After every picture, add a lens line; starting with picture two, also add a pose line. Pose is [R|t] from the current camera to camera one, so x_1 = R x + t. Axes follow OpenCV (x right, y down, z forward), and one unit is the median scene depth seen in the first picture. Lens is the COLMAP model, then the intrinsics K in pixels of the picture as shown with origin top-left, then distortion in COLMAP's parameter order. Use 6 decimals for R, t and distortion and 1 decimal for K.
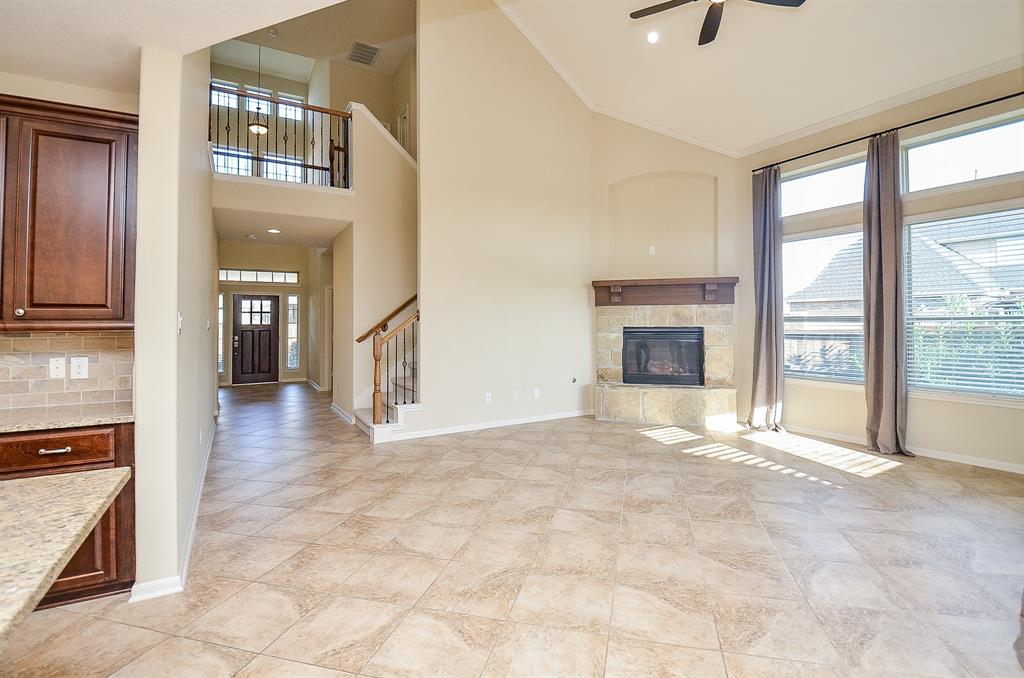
lens RADIAL K [[460.6, 0, 527.8], [0, 460.6, 334.5], [0, 0, 1]] dist [-0.016384, -0.000168]
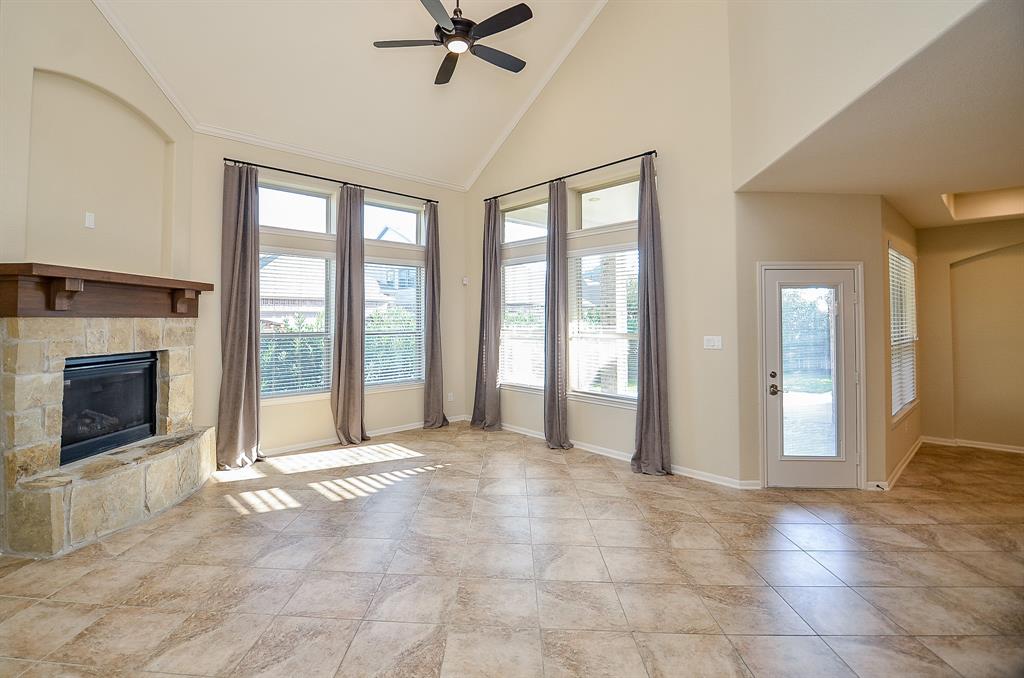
lens RADIAL K [[476.0, 0, 477.0], [0, 476.0, 312.6], [0, 0, 1]] dist [0.003184, -0.016739]
pose [[-0.153718, 0.020970, 0.987892, -0.648034], [0.027417, 0.999480, -0.016950, -0.076617], [-0.987734, 0.024479, -0.154213, 1.037431]]
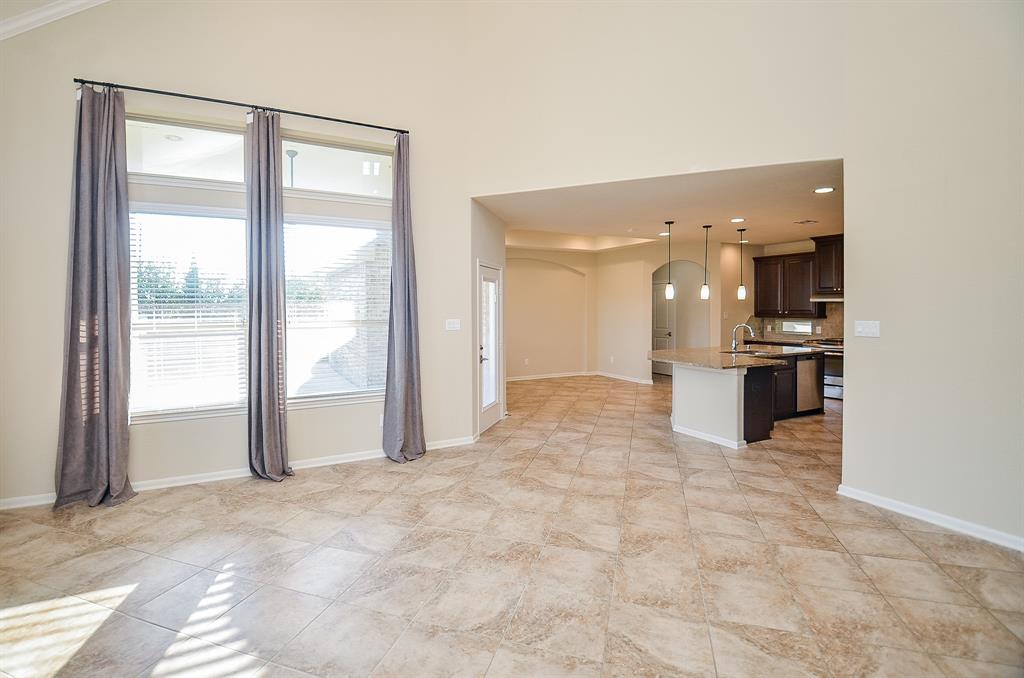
lens RADIAL K [[466.0, 0, 489.5], [0, 466.0, 318.7], [0, 0, 1]] dist [0.001738, -0.015092]
pose [[-0.996150, 0.006269, 0.087437, 0.188598], [0.010869, 0.998576, 0.052233, -0.090863], [-0.086985, 0.052982, -0.994800, 1.566364]]
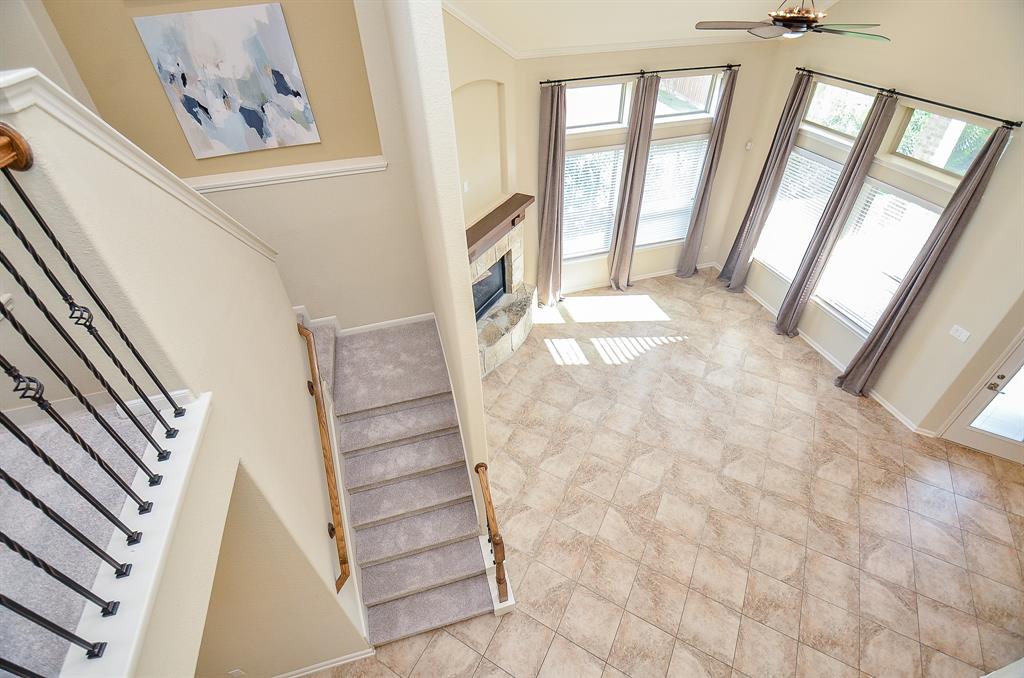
lens RADIAL K [[459.0, 0, 505.0], [0, 459.0, 332.4], [0, 0, 1]] dist [0.002948, -0.013401]
pose [[0.286748, -0.611447, 0.737501, -0.823758], [0.060849, 0.779900, 0.622940, -0.827269], [-0.956072, -0.133751, 0.260841, 1.136045]]
